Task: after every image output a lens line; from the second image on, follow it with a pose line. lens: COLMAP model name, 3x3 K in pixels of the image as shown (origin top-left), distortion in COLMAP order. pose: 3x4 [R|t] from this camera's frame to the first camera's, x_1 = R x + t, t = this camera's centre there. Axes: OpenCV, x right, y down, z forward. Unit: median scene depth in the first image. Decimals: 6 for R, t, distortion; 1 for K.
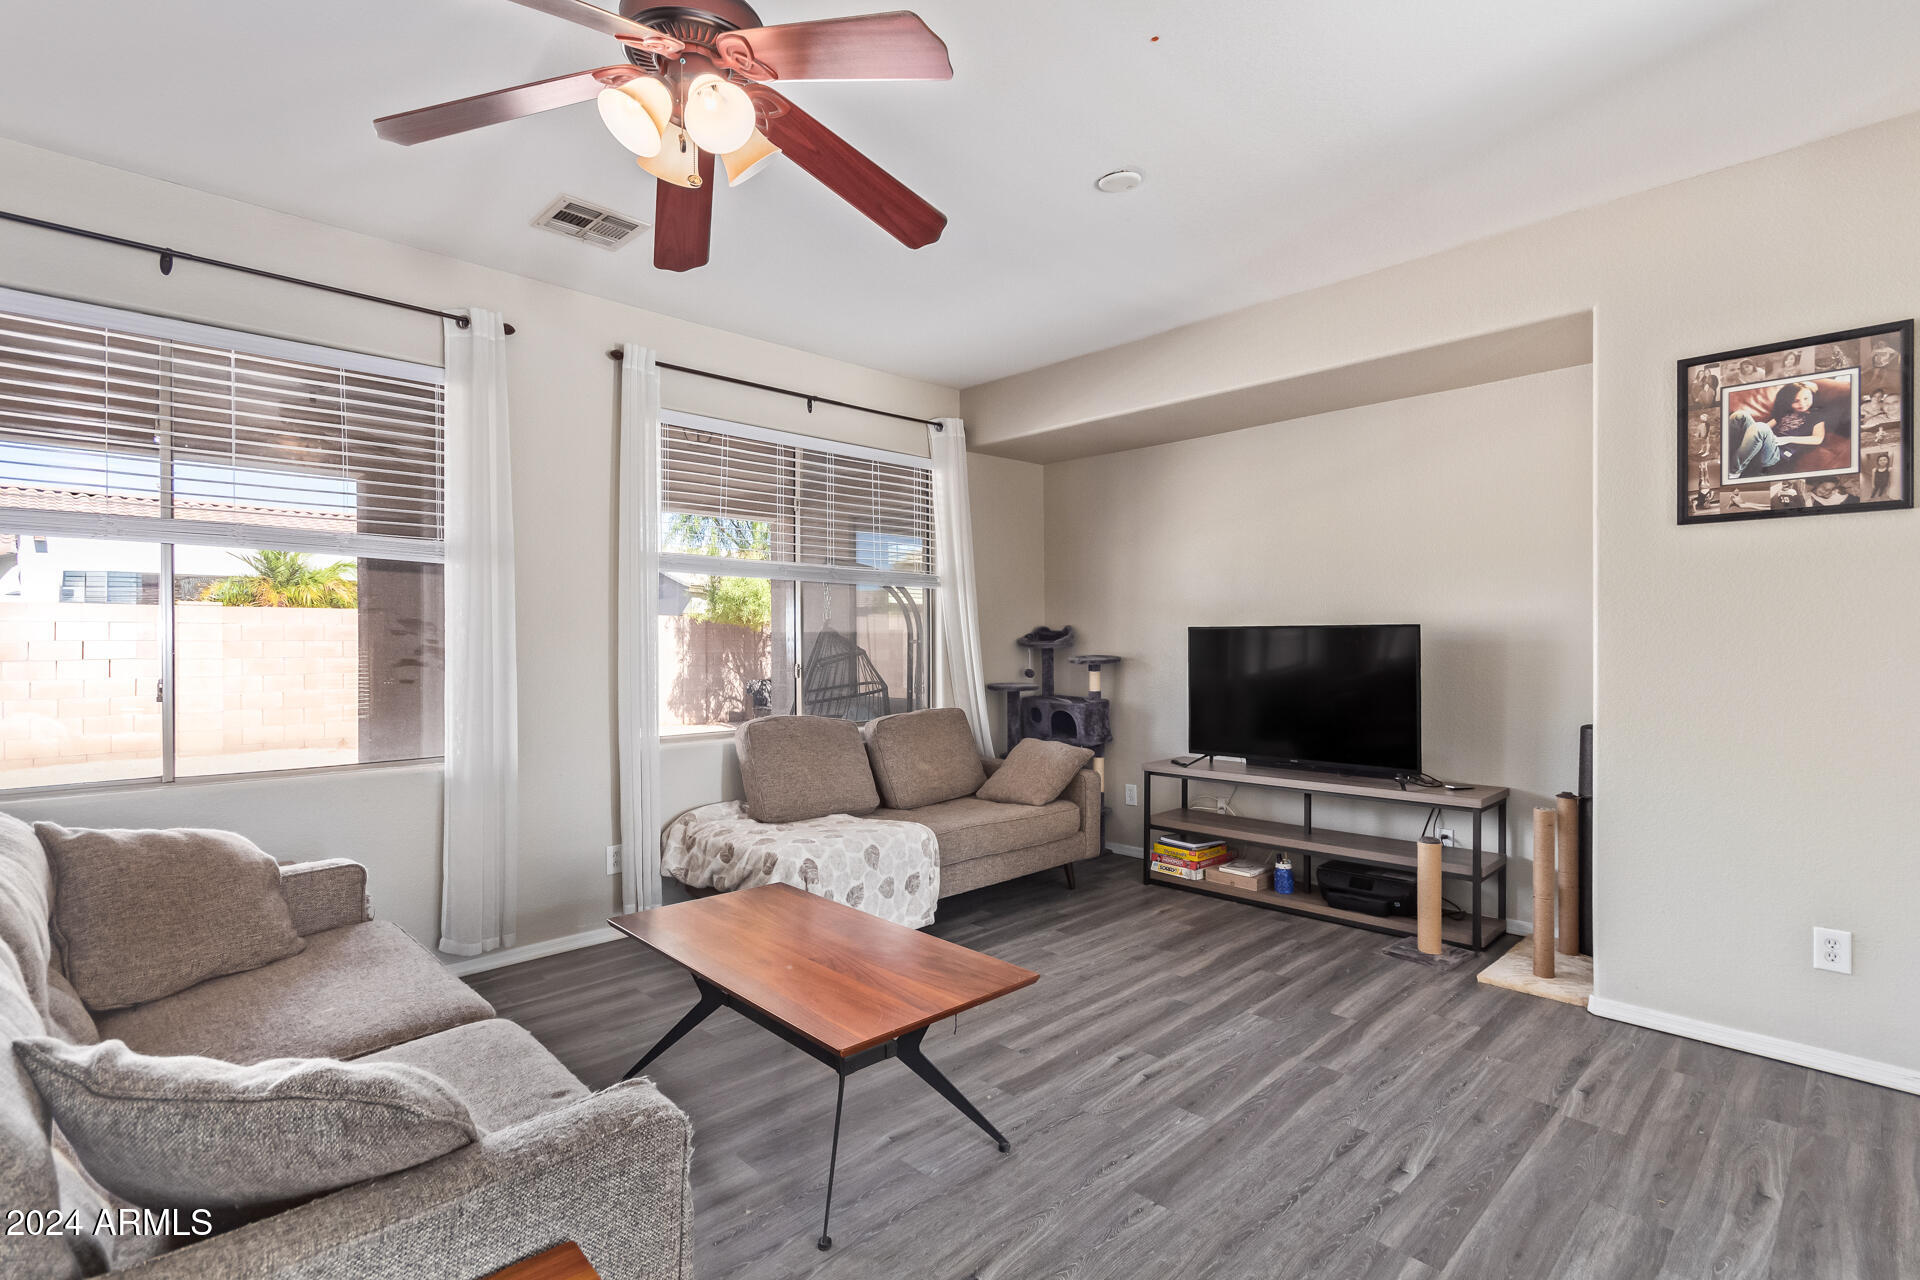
lens RADIAL K [[905.4, 0, 958.9], [0, 905.4, 639.9], [0, 0, 1]] dist [0.000978, -0.000523]
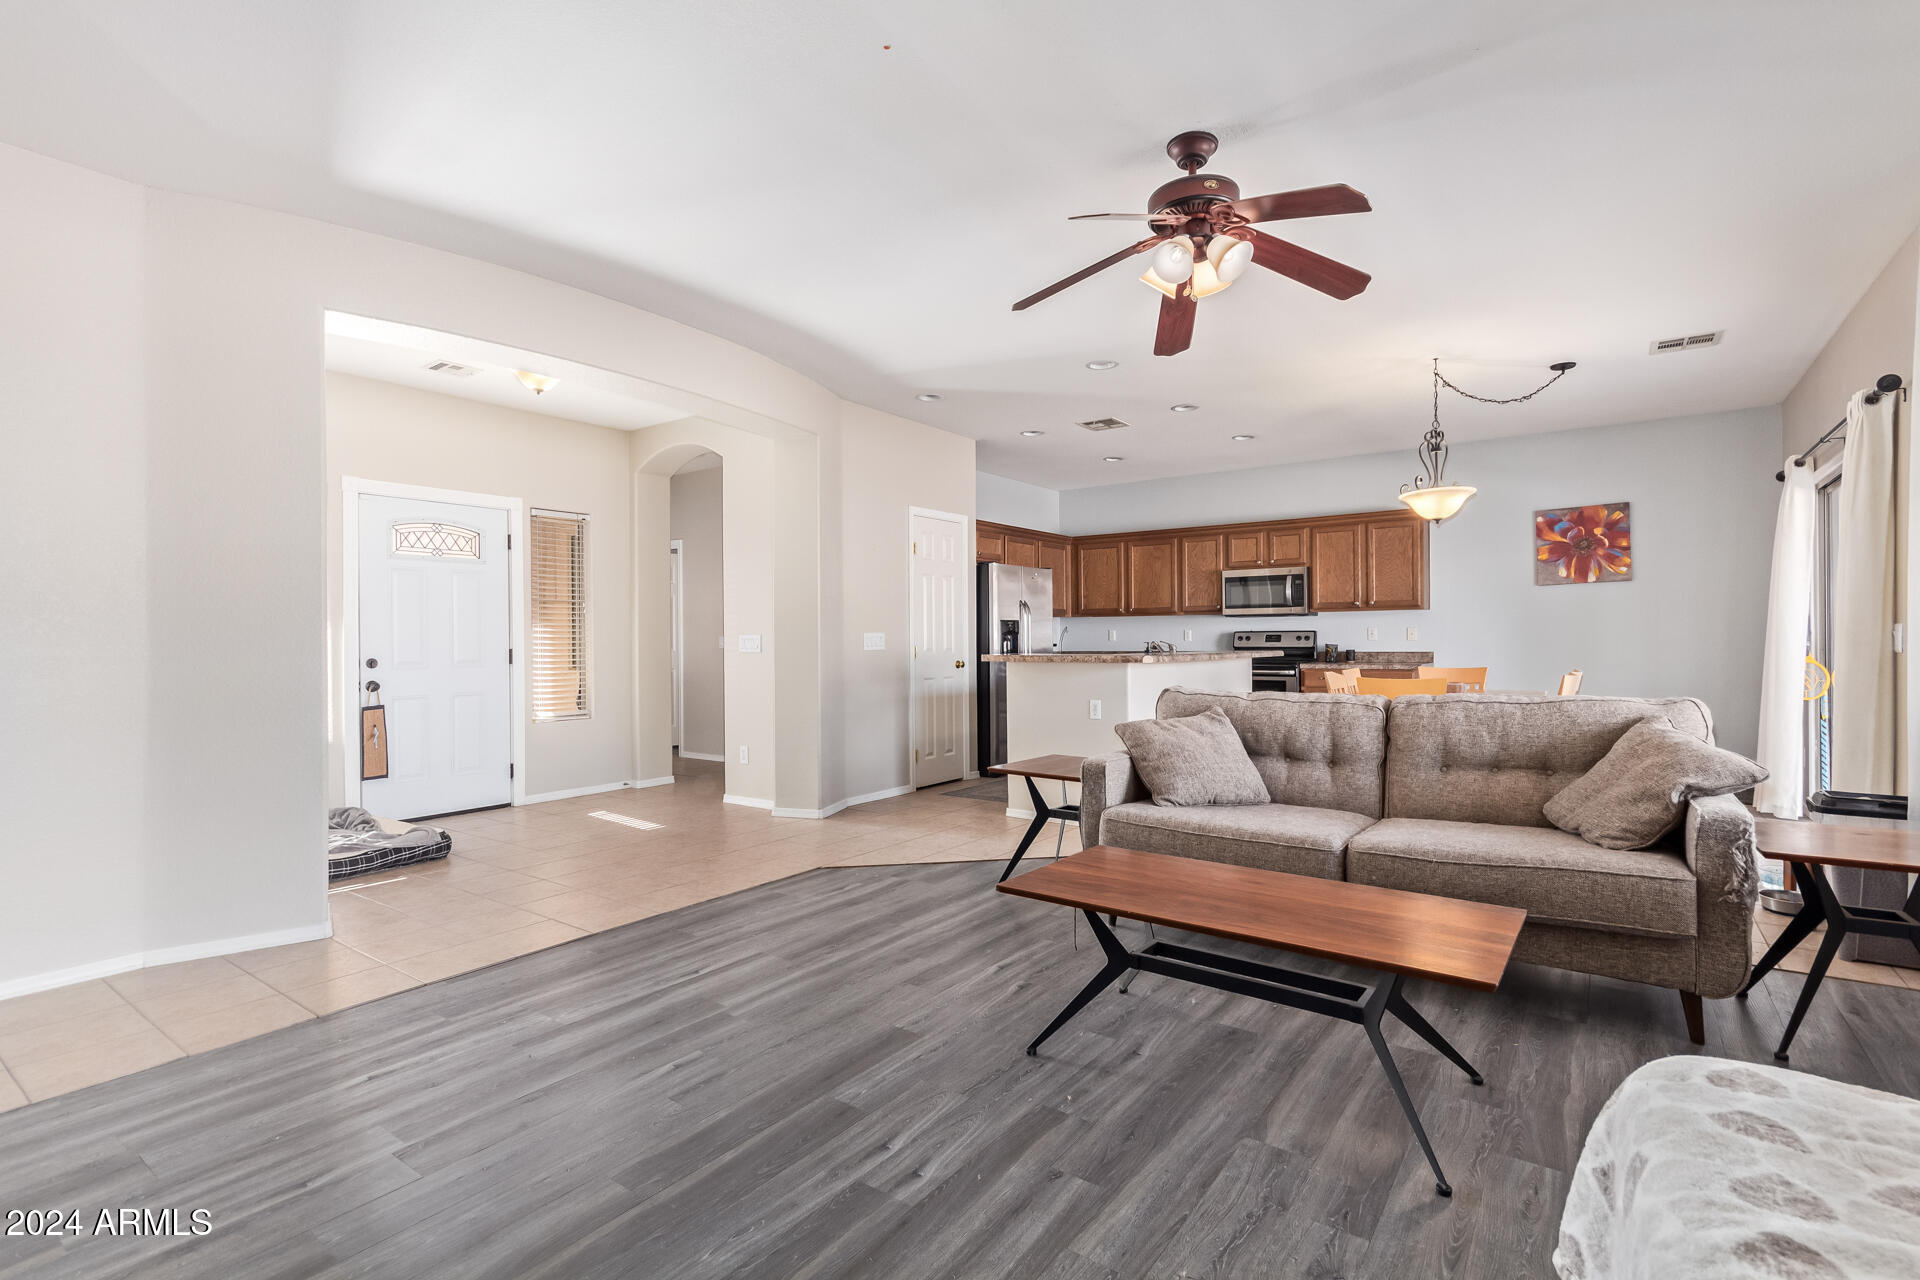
lens RADIAL K [[905.4, 0, 969.6], [0, 905.4, 637.1], [0, 0, 1]] dist [0.000978, -0.000523]
pose [[-0.983162, 0.009496, -0.182489, 0.270169], [0.009161, 0.999954, 0.002674, 0.048169], [0.182506, 0.000957, -0.983204, 1.746965]]
